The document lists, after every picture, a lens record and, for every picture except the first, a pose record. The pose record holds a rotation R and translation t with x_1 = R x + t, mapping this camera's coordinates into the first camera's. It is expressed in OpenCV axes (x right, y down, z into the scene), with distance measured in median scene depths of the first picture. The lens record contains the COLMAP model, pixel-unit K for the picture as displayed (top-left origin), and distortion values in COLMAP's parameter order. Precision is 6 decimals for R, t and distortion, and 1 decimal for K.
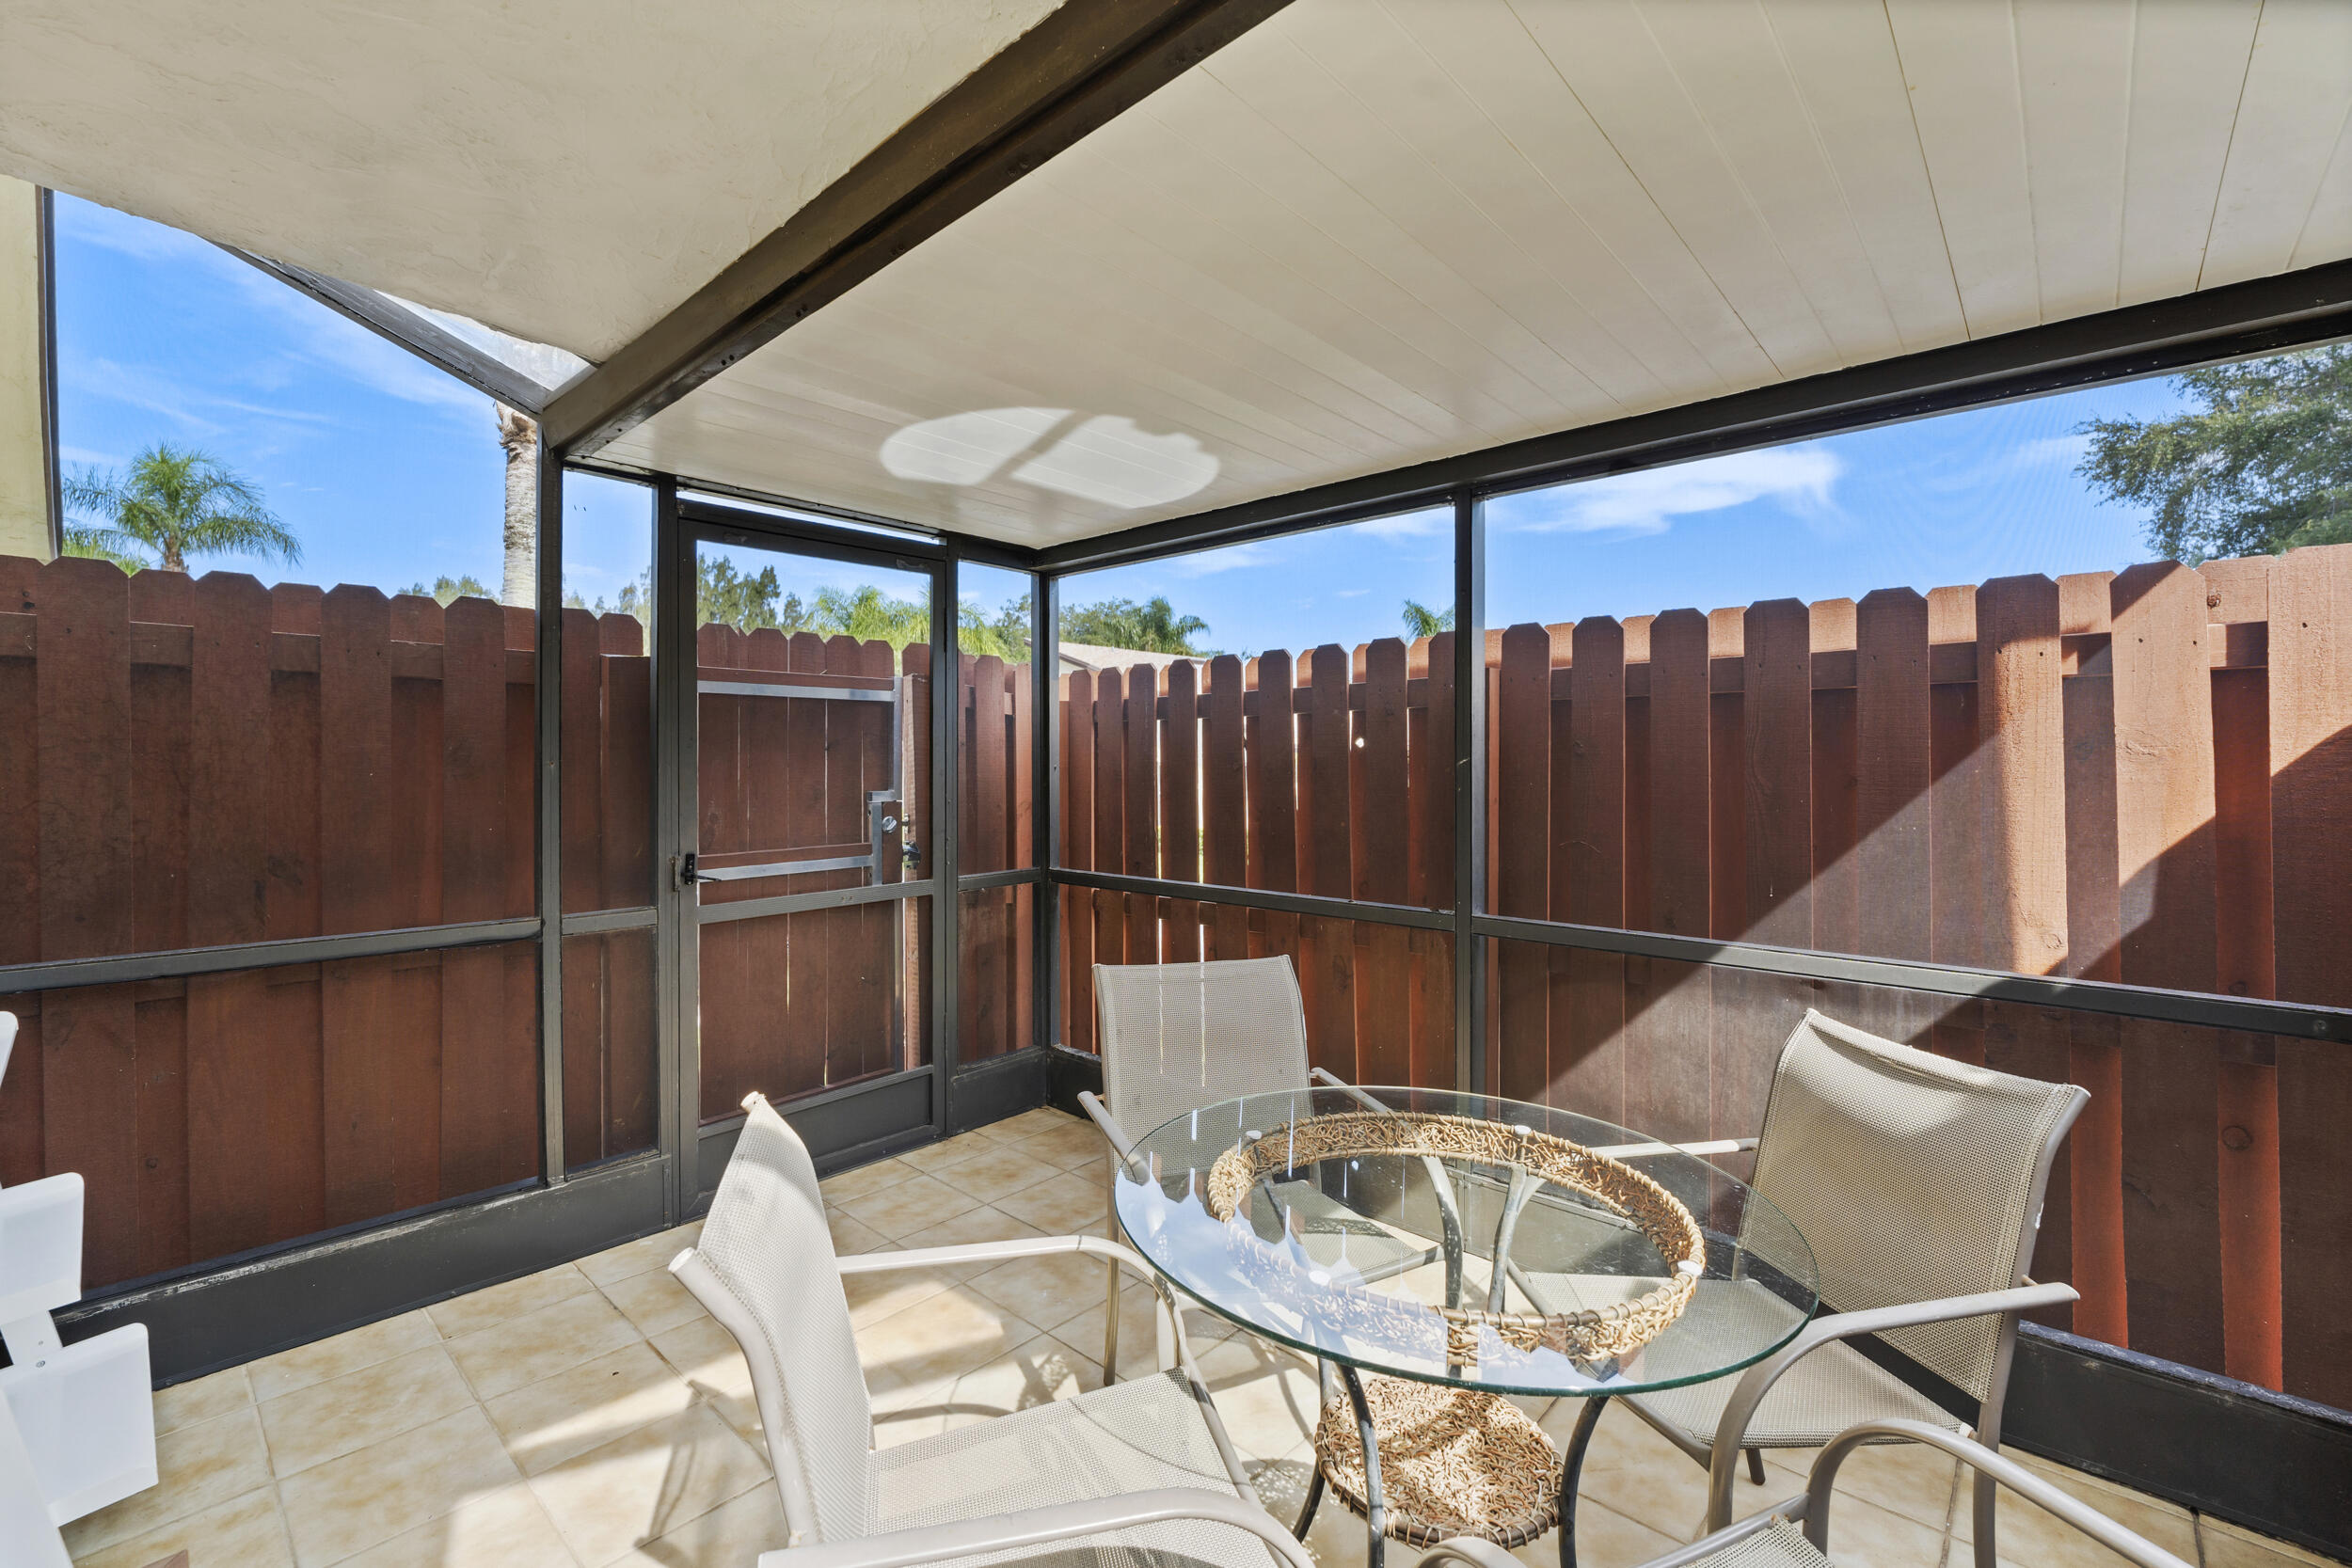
lens RADIAL K [[1002.7, 0, 1167.7], [0, 1002.7, 744.3], [0, 0, 1]] dist [-0.000868, -0.000233]
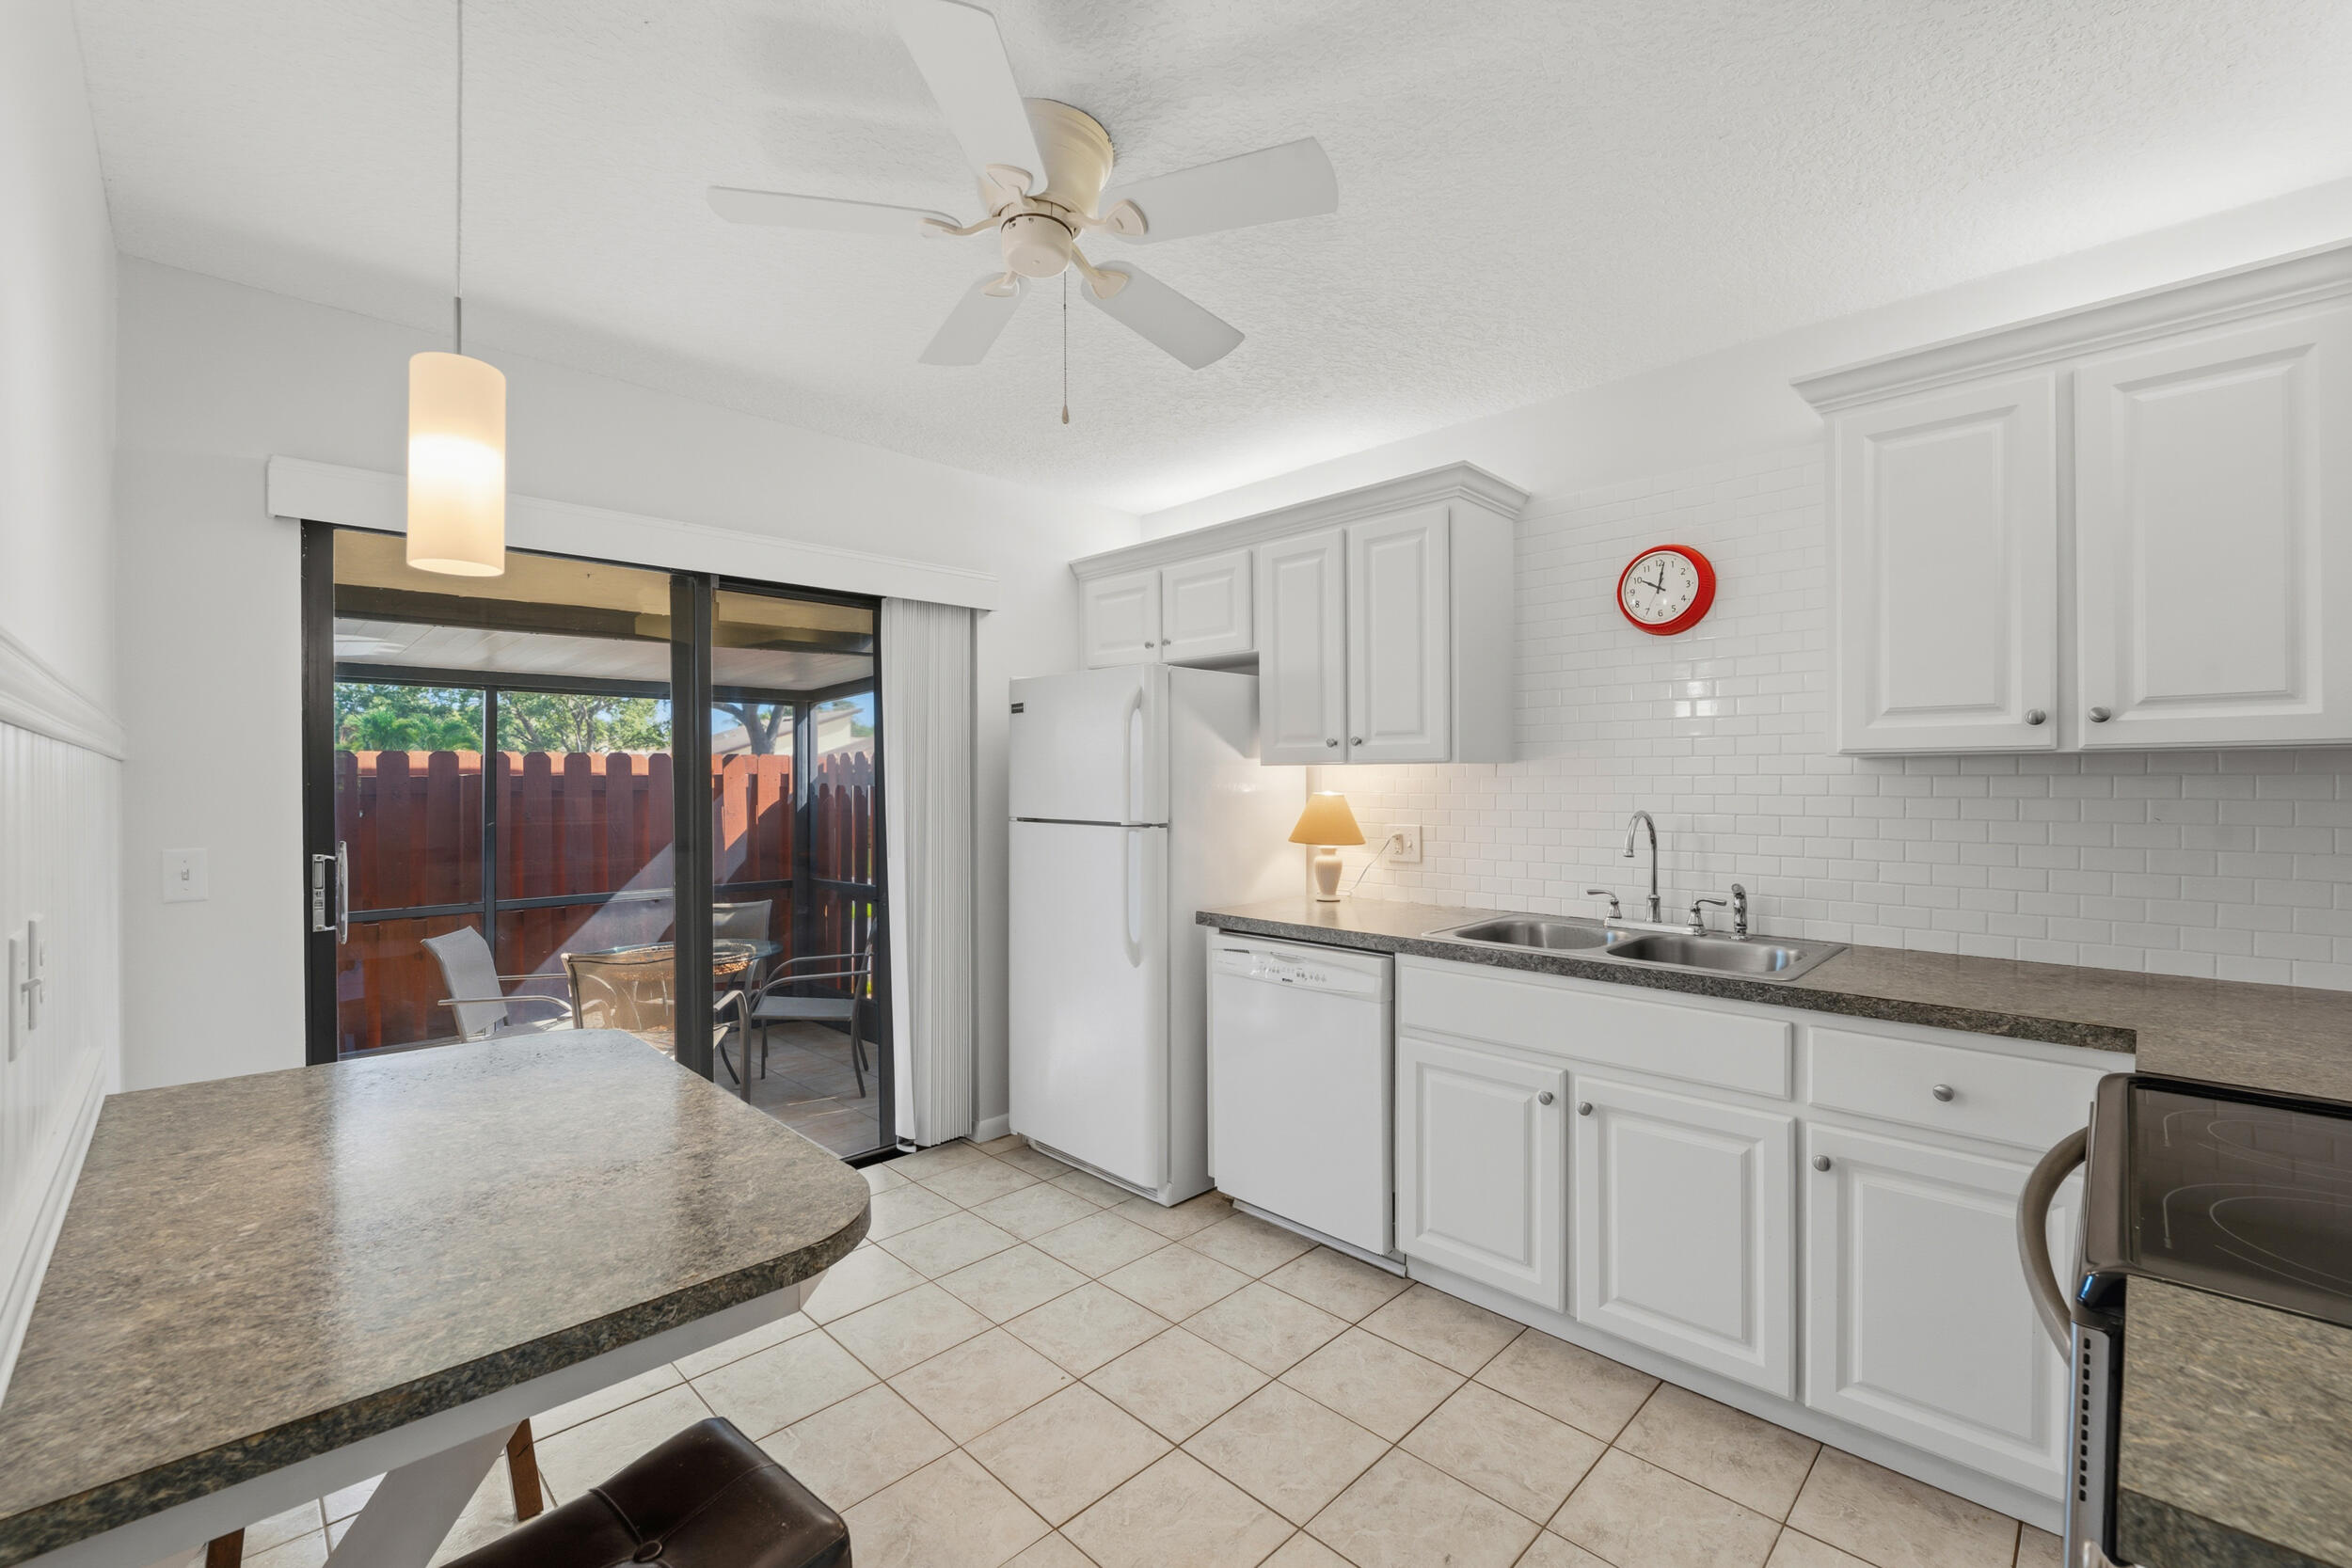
lens RADIAL K [[965.3, 0, 1176.0], [0, 965.3, 784.0], [0, 0, 1]] dist [-0.002132, -0.000616]
pose [[0.036827, -0.004696, 0.999311, -1.453487], [-0.007228, 0.999962, 0.004965, -0.075197], [-0.999295, -0.007406, 0.036792, -0.382083]]
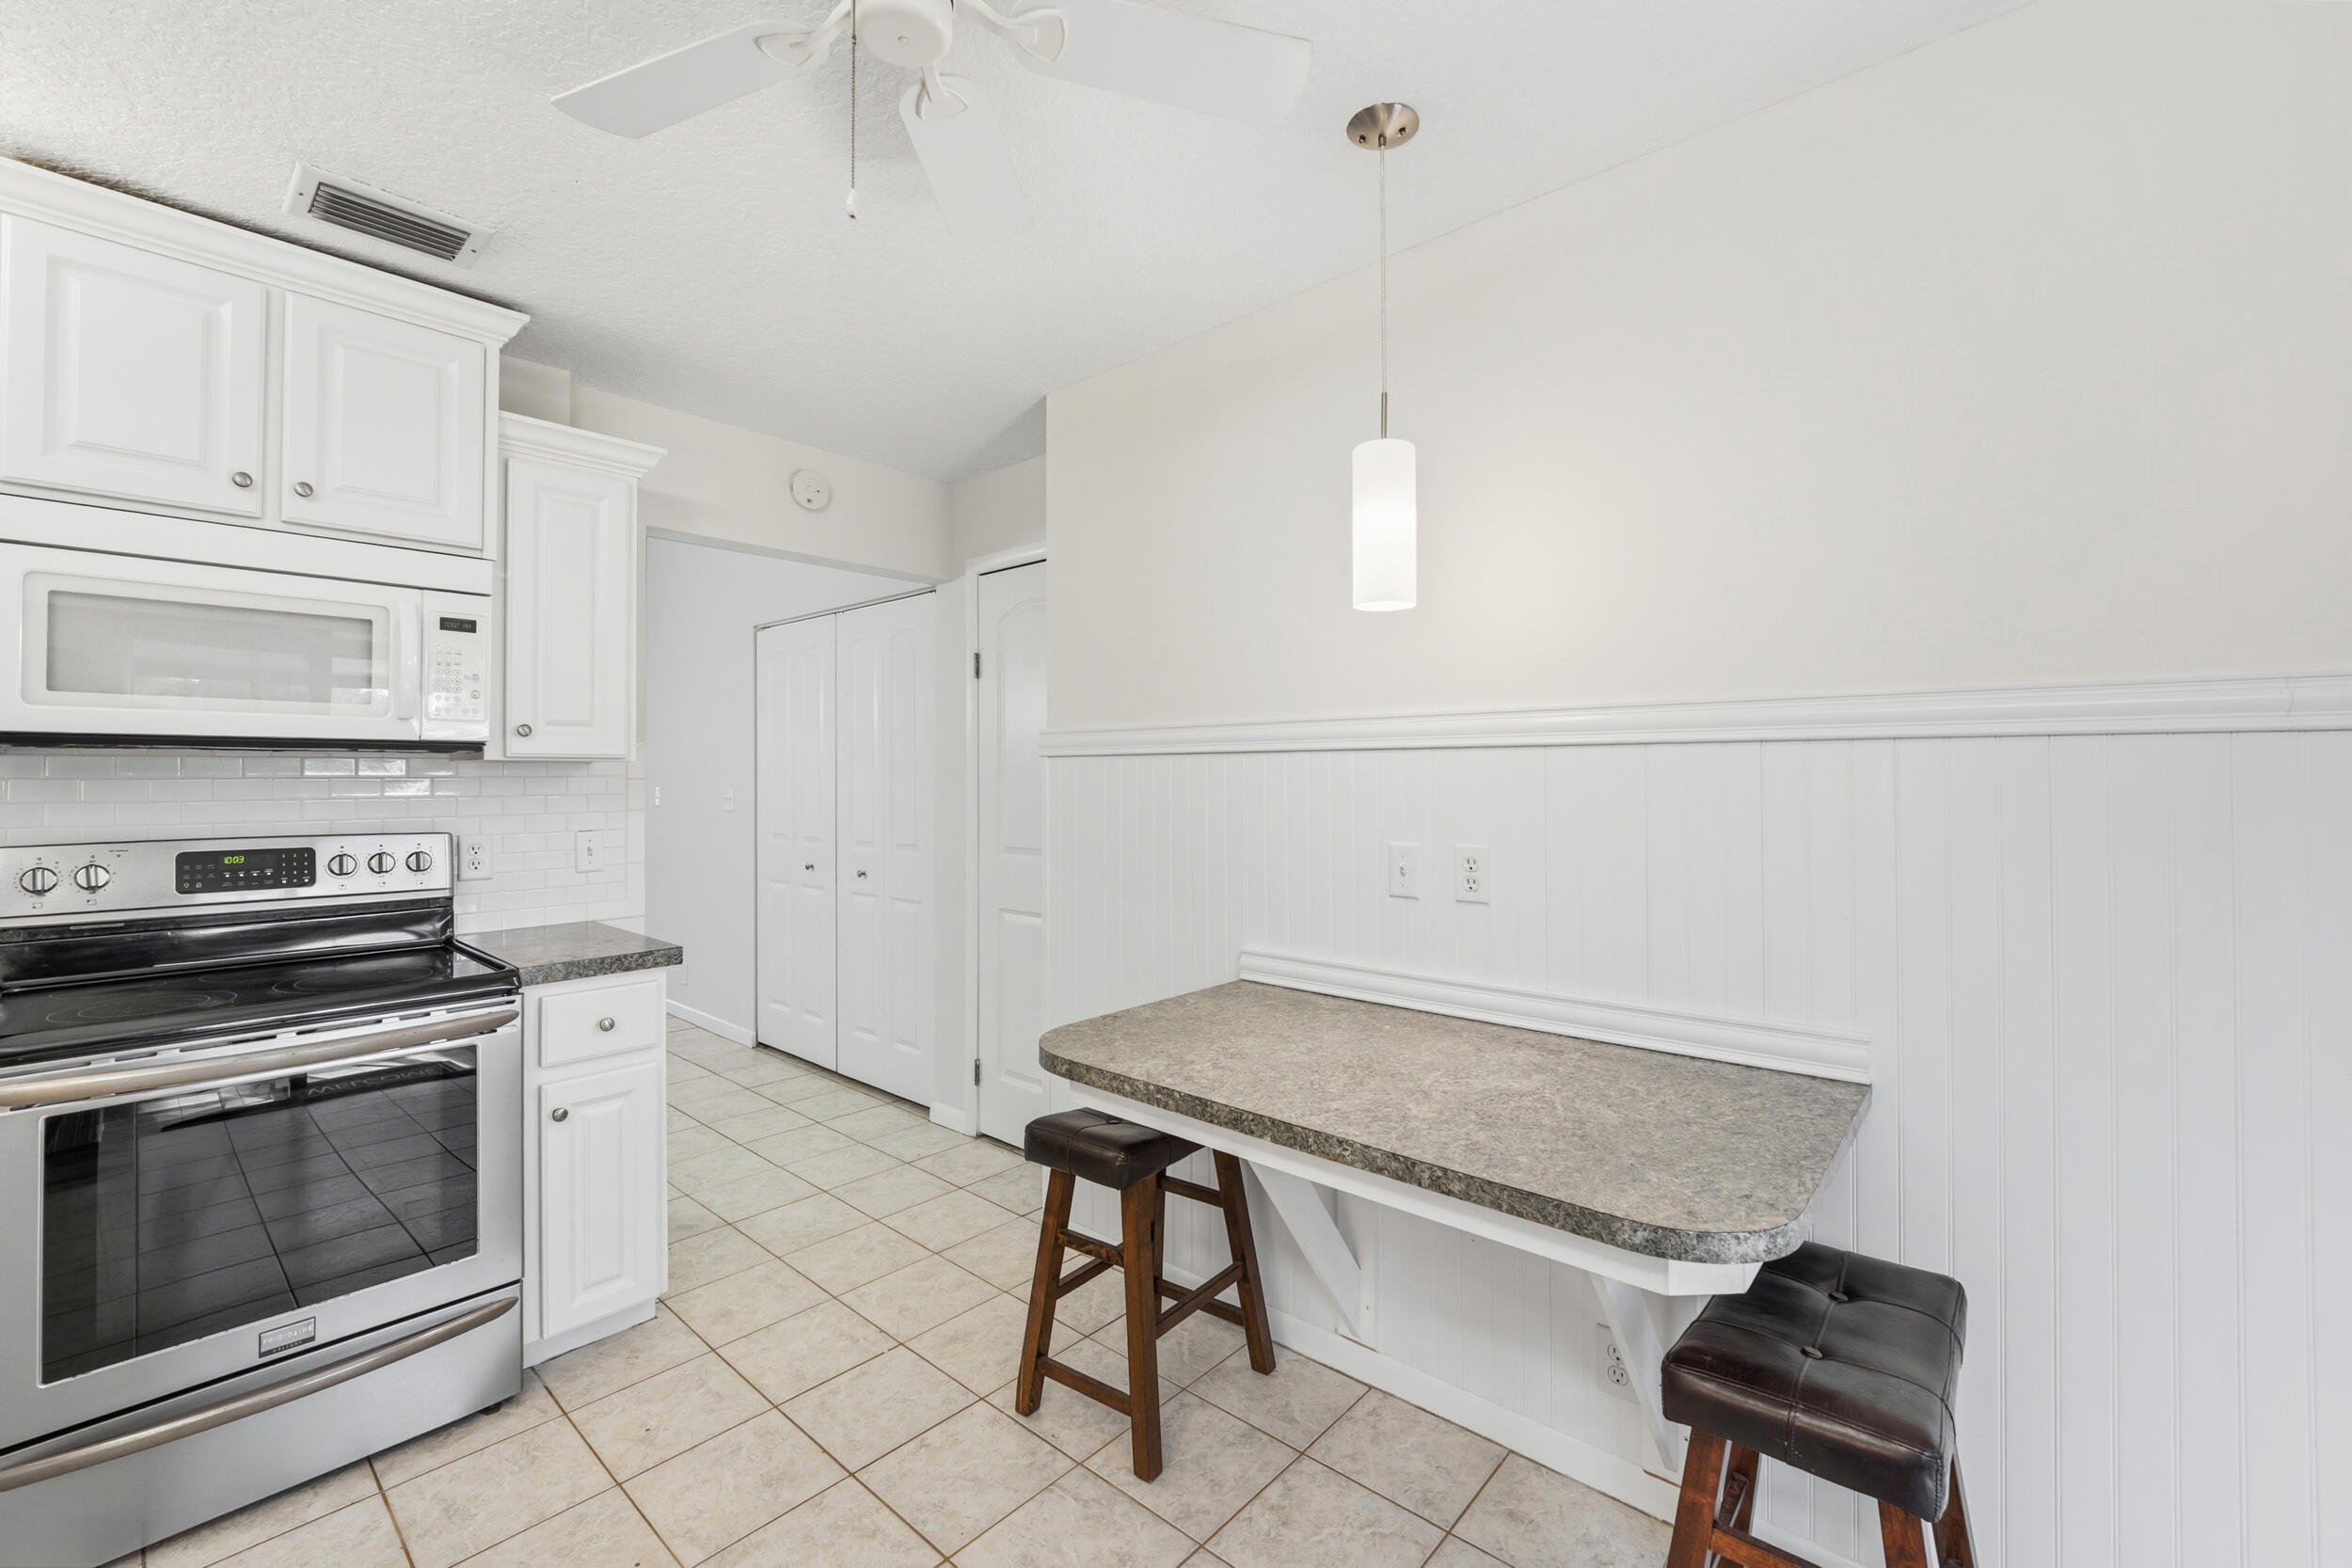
lens RADIAL K [[965.3, 0, 1176.0], [0, 965.3, 784.0], [0, 0, 1]] dist [-0.002132, -0.000616]
pose [[0.026927, 0.005738, -0.999621, -0.466414], [0.014211, 0.999880, 0.006122, -0.072328], [0.999536, -0.014371, 0.026842, -0.174581]]
